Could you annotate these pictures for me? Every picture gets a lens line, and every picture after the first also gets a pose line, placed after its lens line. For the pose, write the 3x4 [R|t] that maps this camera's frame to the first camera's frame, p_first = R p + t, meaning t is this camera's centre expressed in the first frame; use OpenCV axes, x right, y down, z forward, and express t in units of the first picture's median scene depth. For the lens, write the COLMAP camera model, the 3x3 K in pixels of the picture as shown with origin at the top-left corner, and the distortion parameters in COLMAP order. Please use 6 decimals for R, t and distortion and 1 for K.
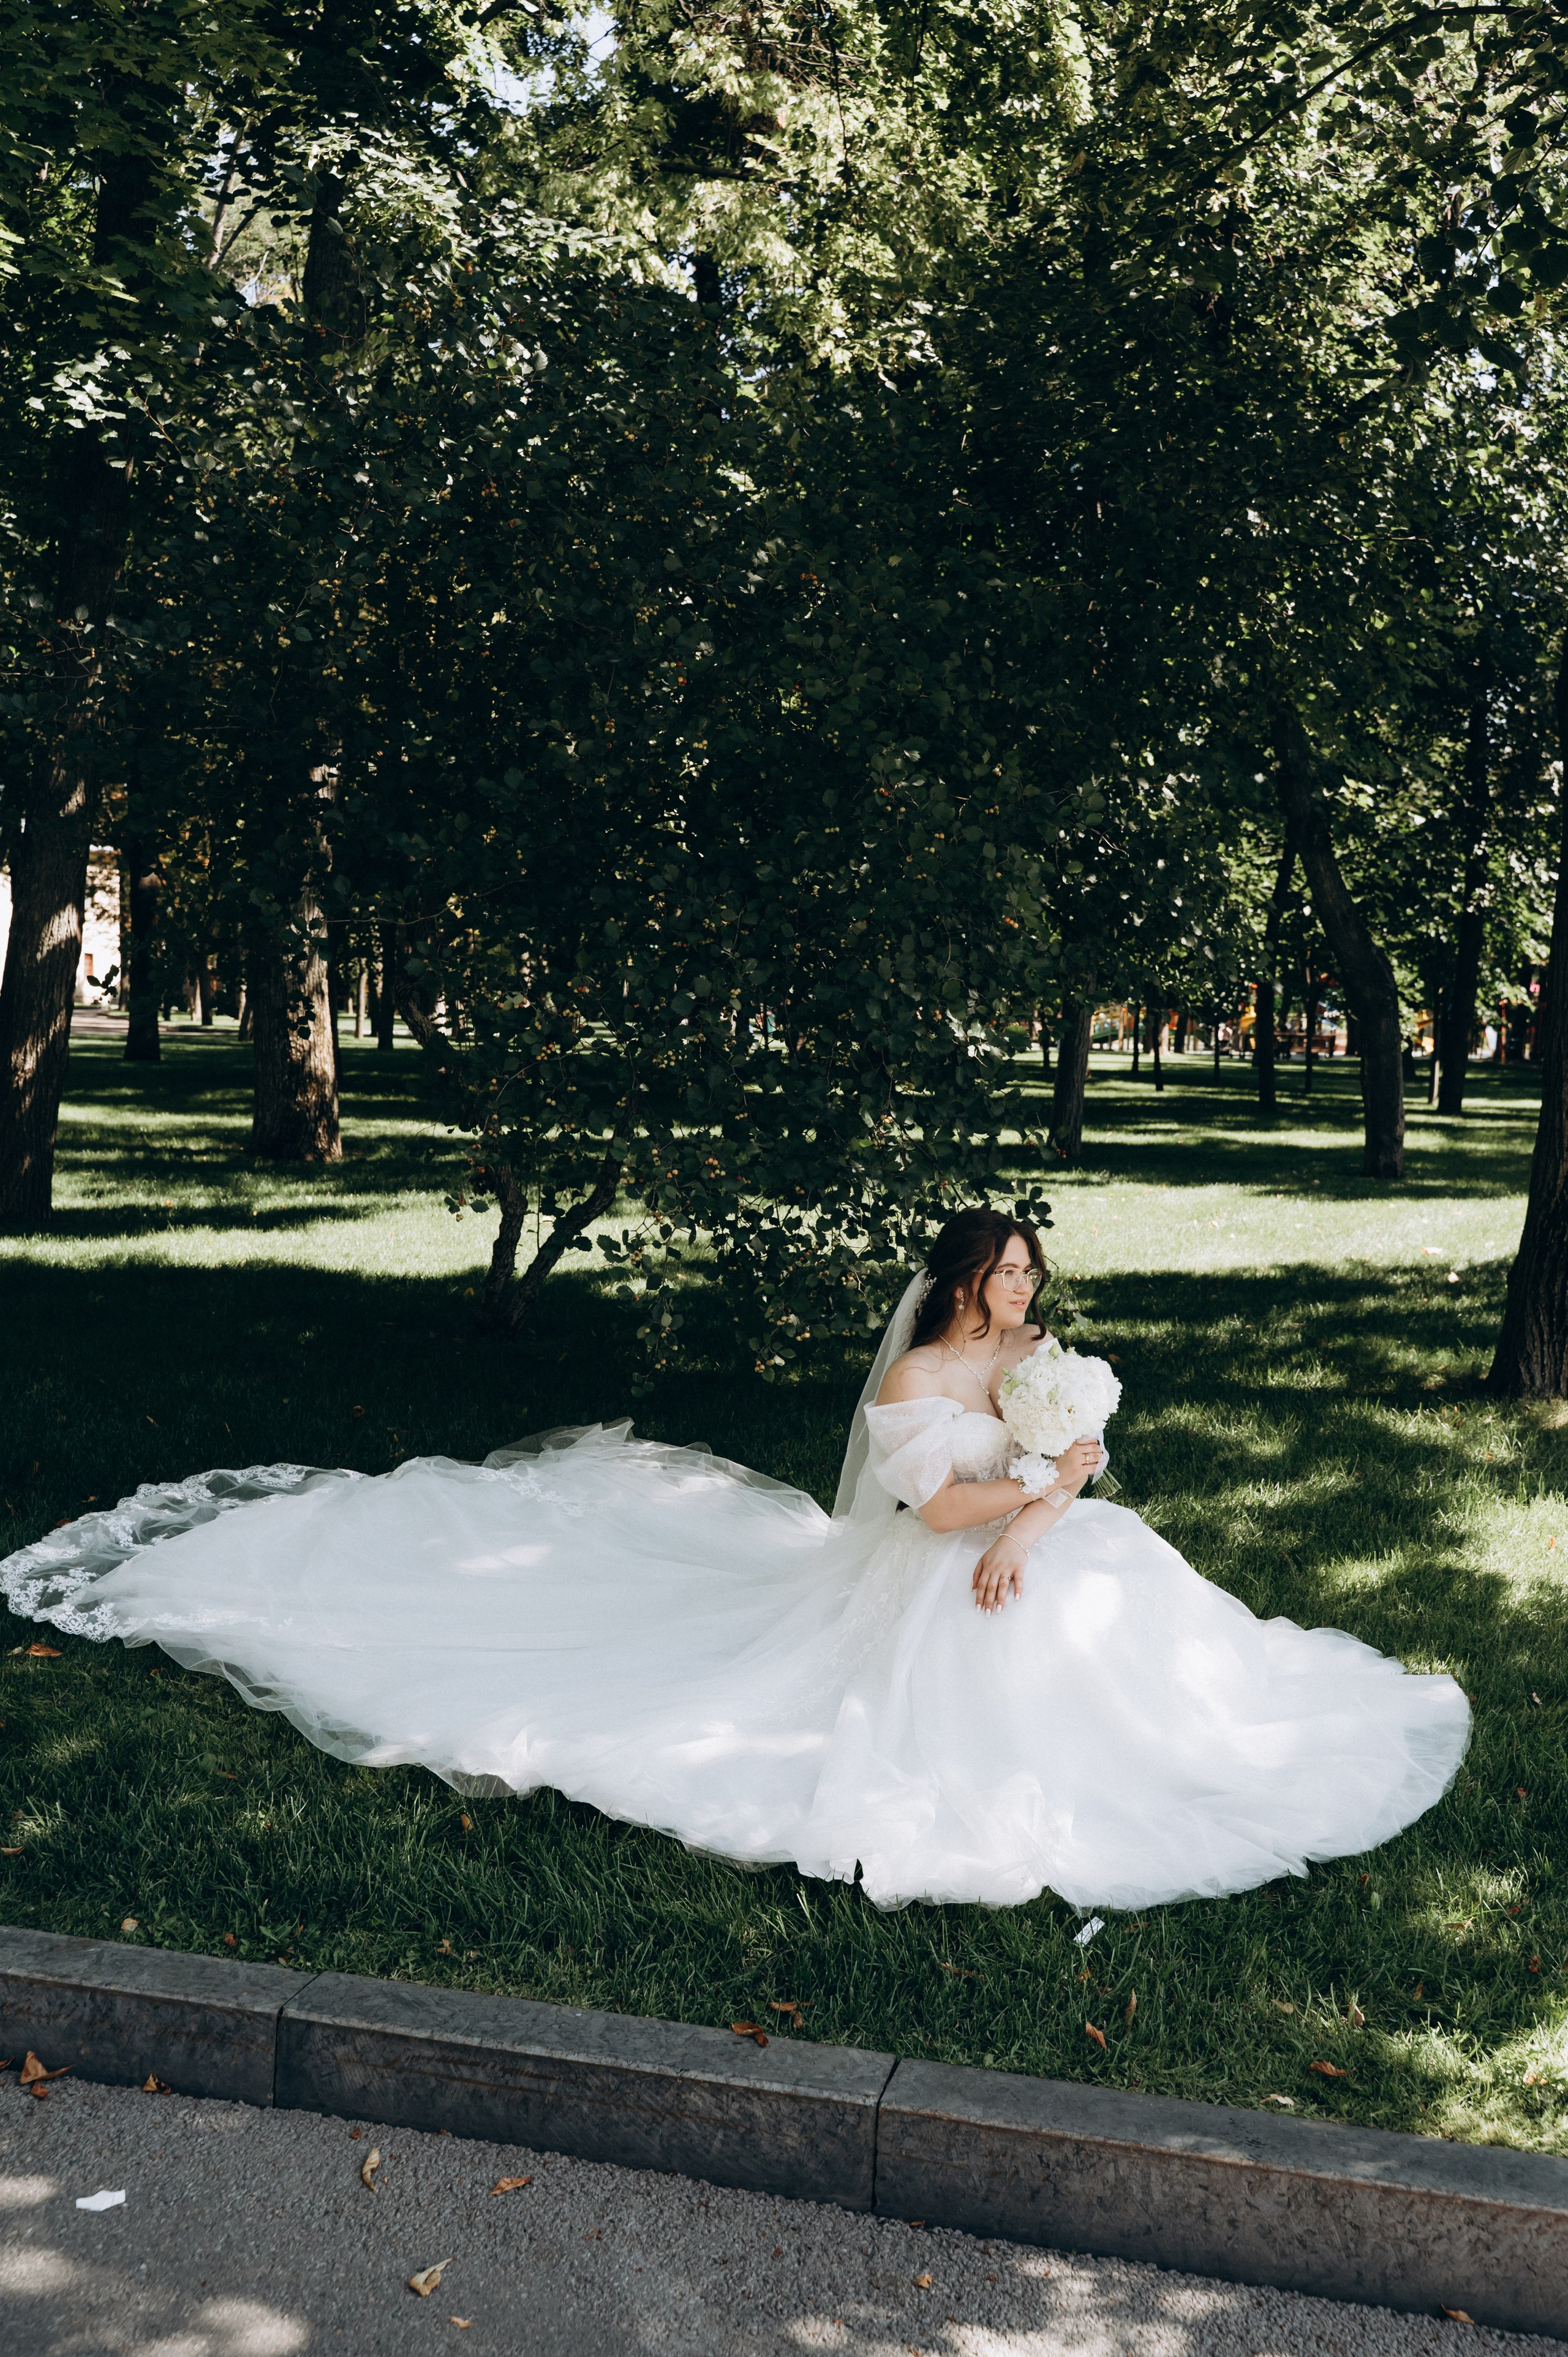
lens RADIAL K [[2264.9, 0, 784.0], [0, 2264.9, 1178.5], [0, 0, 1]] dist [0.010845, 0.003228]
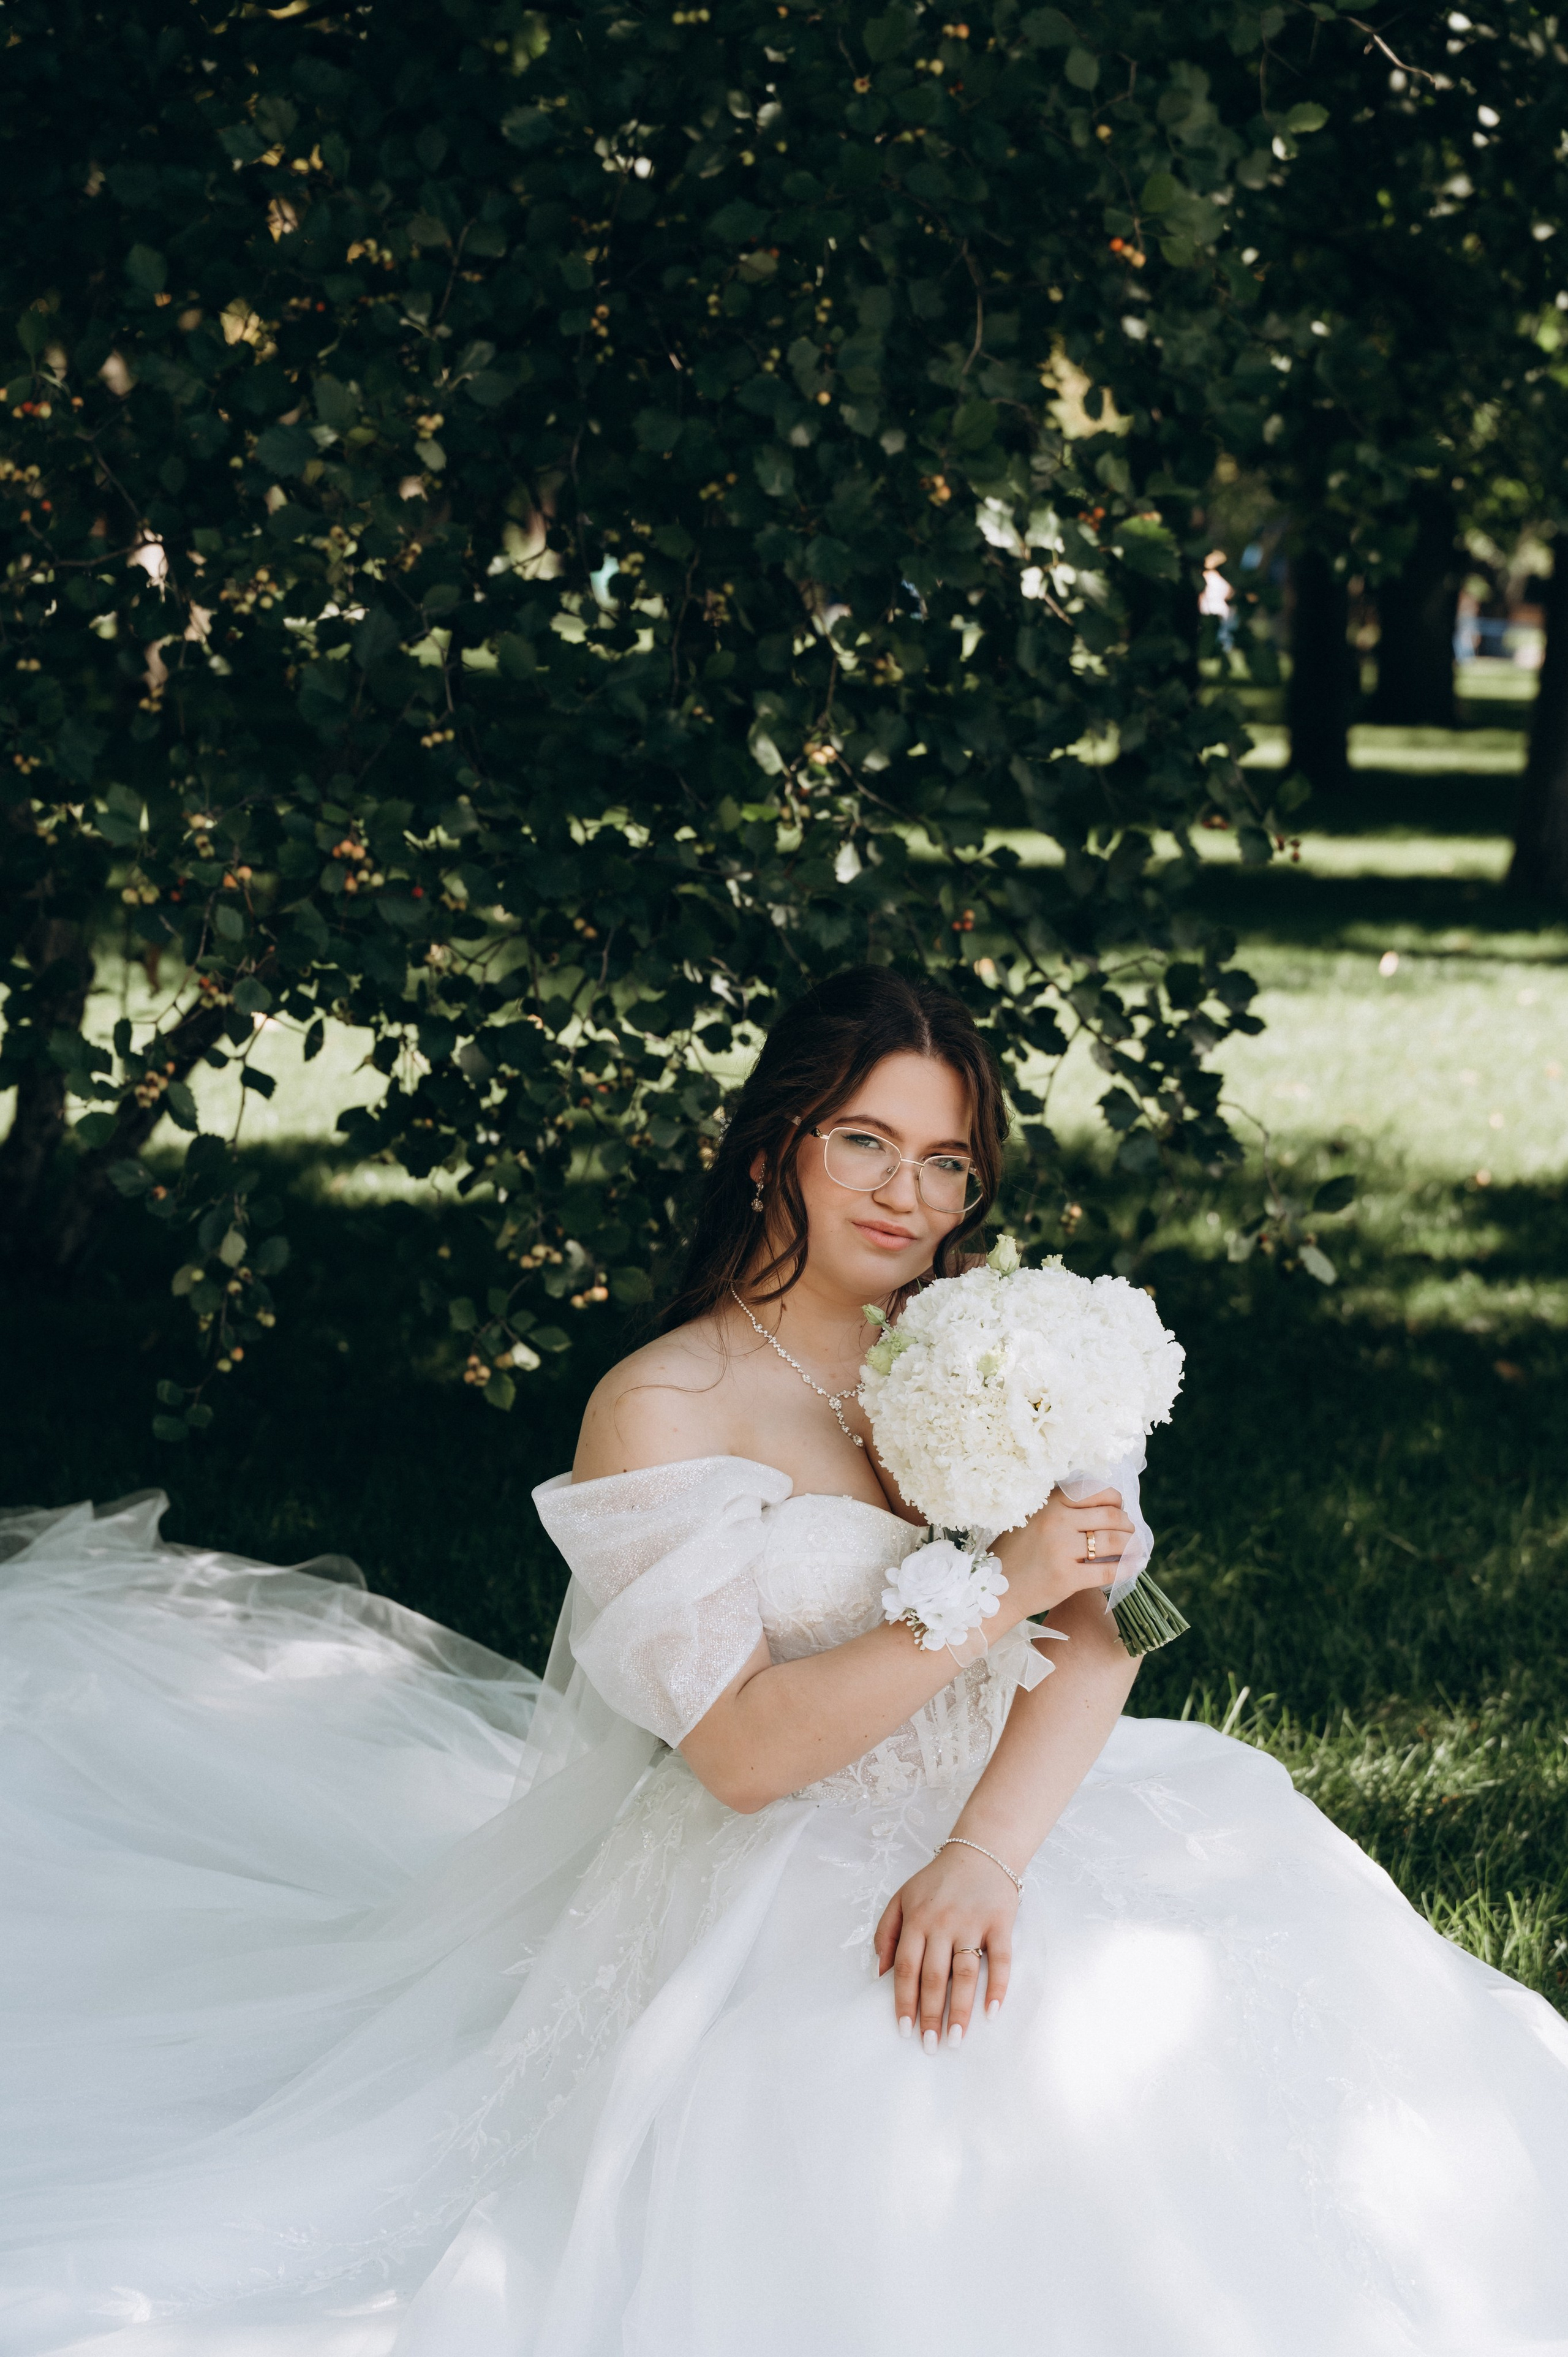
lens RADIAL K [[5030.2, 0, 790.1], [0, 5030.2, 1243.8], [0, 0, 1]] dist [0.011487, -0.763718]
pose [[0.998460, 0.019062, -0.052096, 0.091779], [-0.016135, 0.998298, 0.056034, 0.010468], [0.053076, -0.055107, 0.997069, 0.123882]]
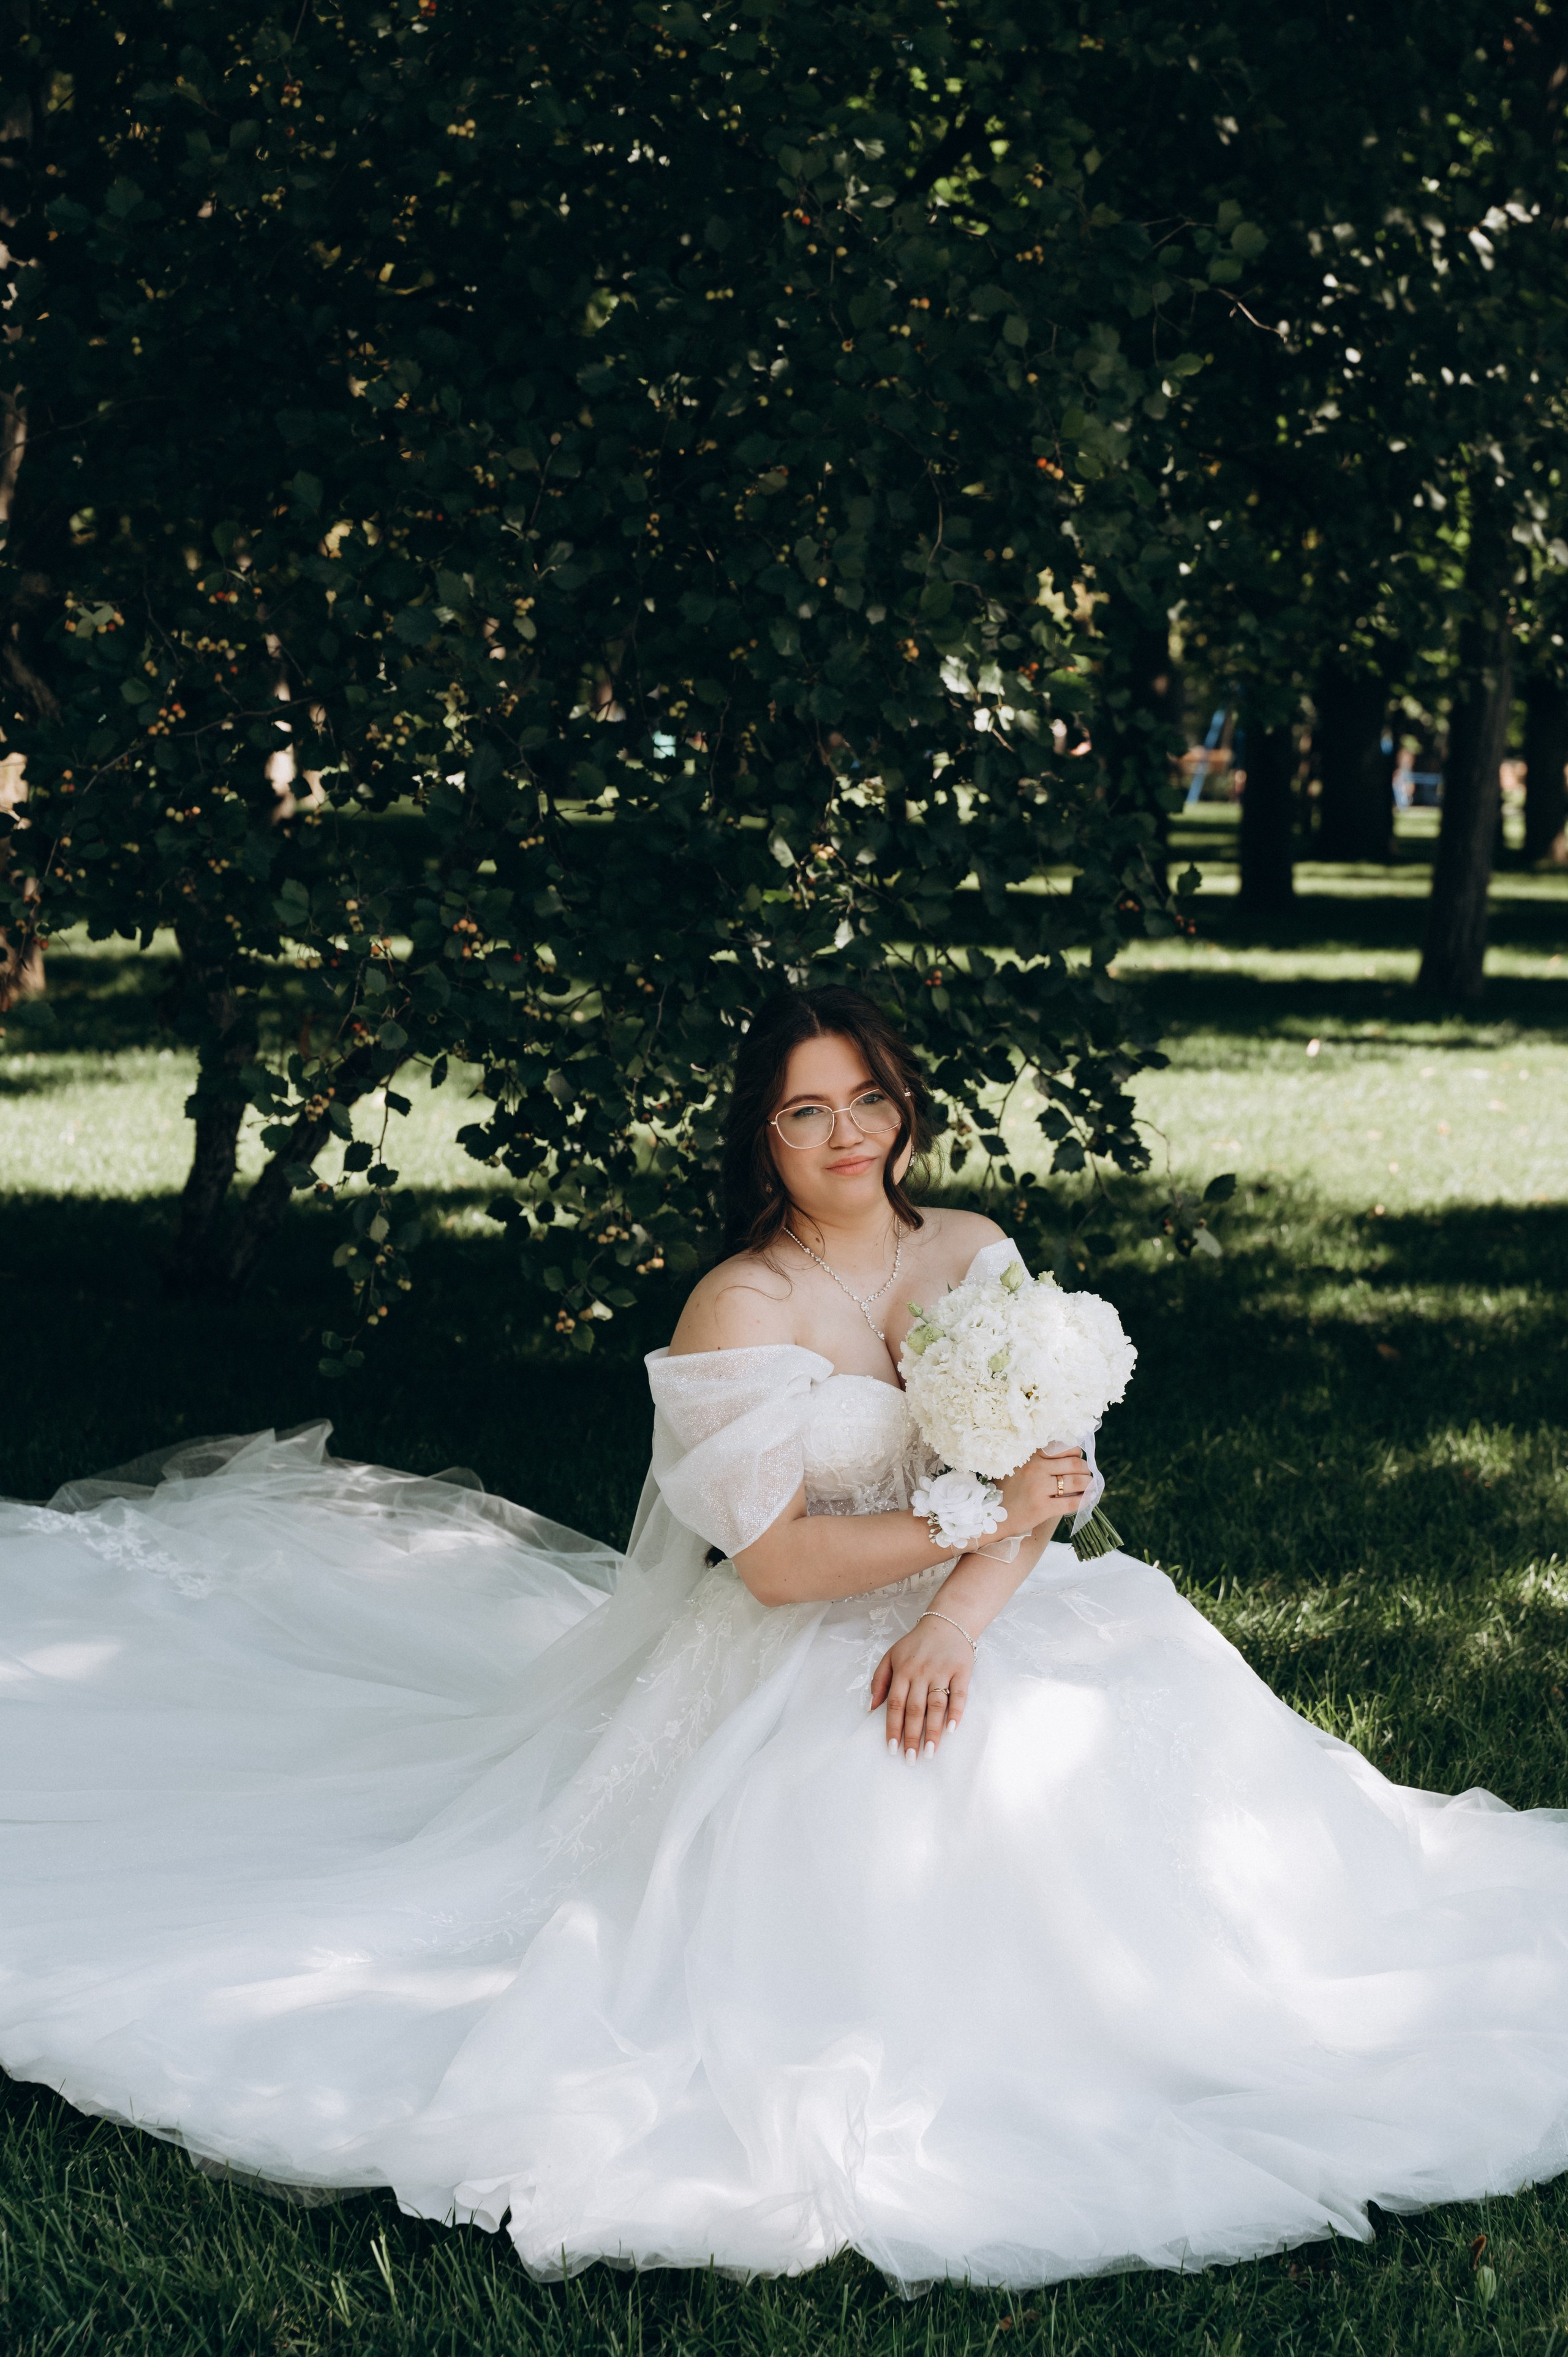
lens RADIAL K [[4435.0, 0, 780.0], [0, 4435.0, 1111.2], [0, 0, 1]] dist [0.024023, -0.122428]
pose [[0.997917, 0.006038, -0.064233, 0.106119], [-0.005668, 0.999966, 0.005941, 0.028649], [0.064266, -0.005564, 0.997917, -0.017592]]
